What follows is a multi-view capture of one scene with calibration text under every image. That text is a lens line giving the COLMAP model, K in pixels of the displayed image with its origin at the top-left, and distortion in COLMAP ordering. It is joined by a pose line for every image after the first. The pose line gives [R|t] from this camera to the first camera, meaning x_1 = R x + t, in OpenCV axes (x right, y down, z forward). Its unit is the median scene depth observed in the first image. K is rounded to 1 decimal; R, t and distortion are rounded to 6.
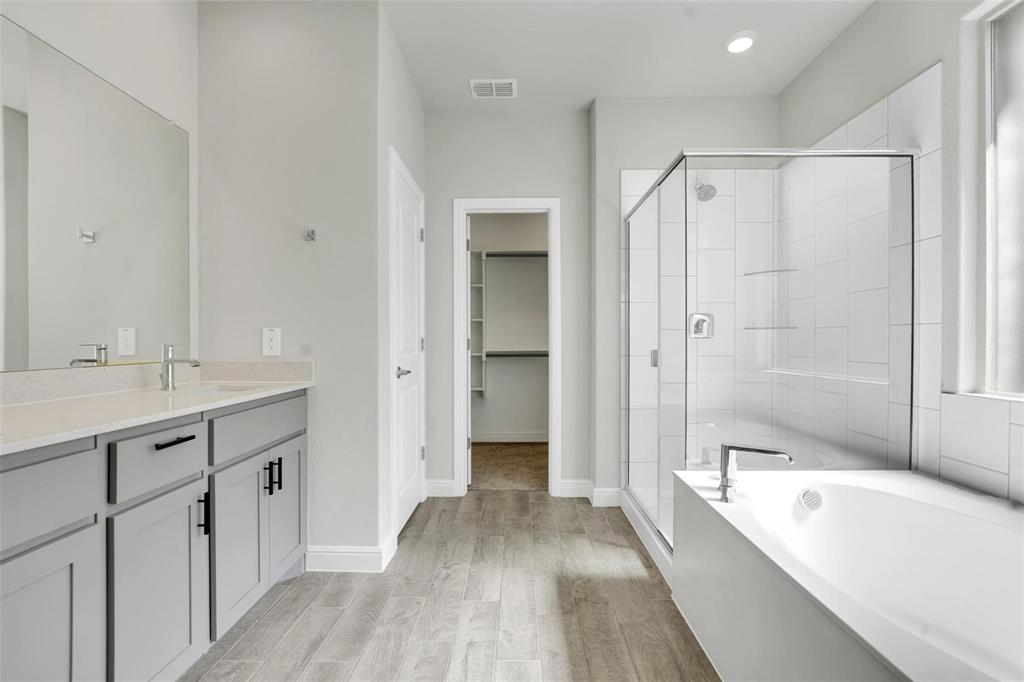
lens RADIAL K [[435.3, 0, 513.5], [0, 435.3, 354.3], [0, 0, 1]] dist [-0.025734, 0.001020]
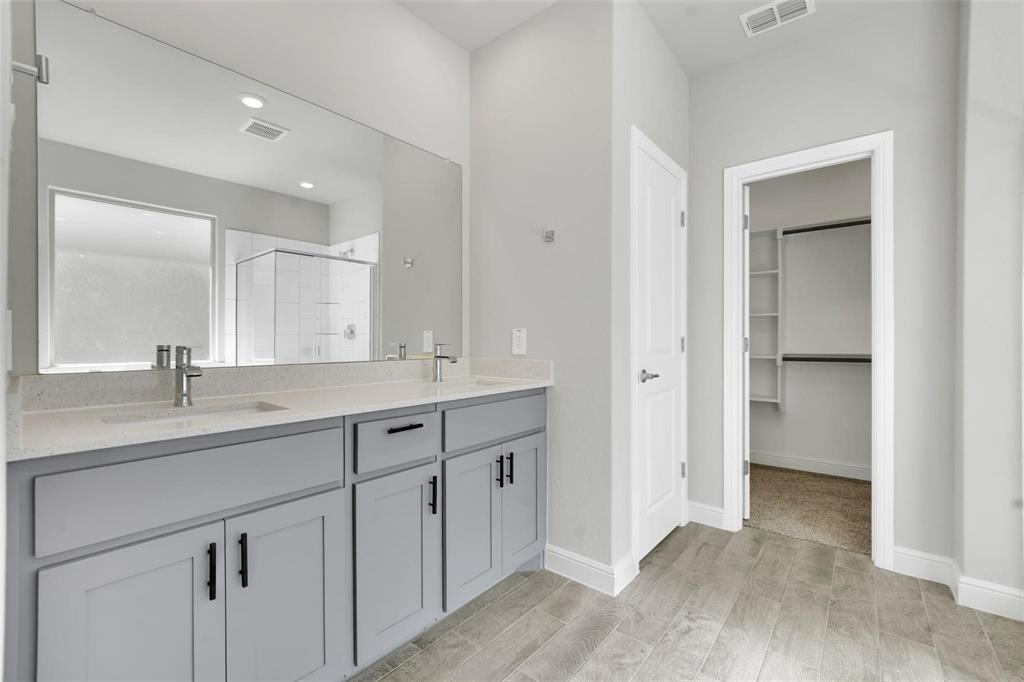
lens RADIAL K [[434.6, 0, 507.7], [0, 434.6, 345.9], [0, 0, 1]] dist [-0.011122, -0.000192]
pose [[0.777405, 0.002875, -0.628994, 0.084453], [-0.015603, 0.999770, -0.014715, -0.001687], [0.628807, 0.021253, 0.777271, 0.137124]]
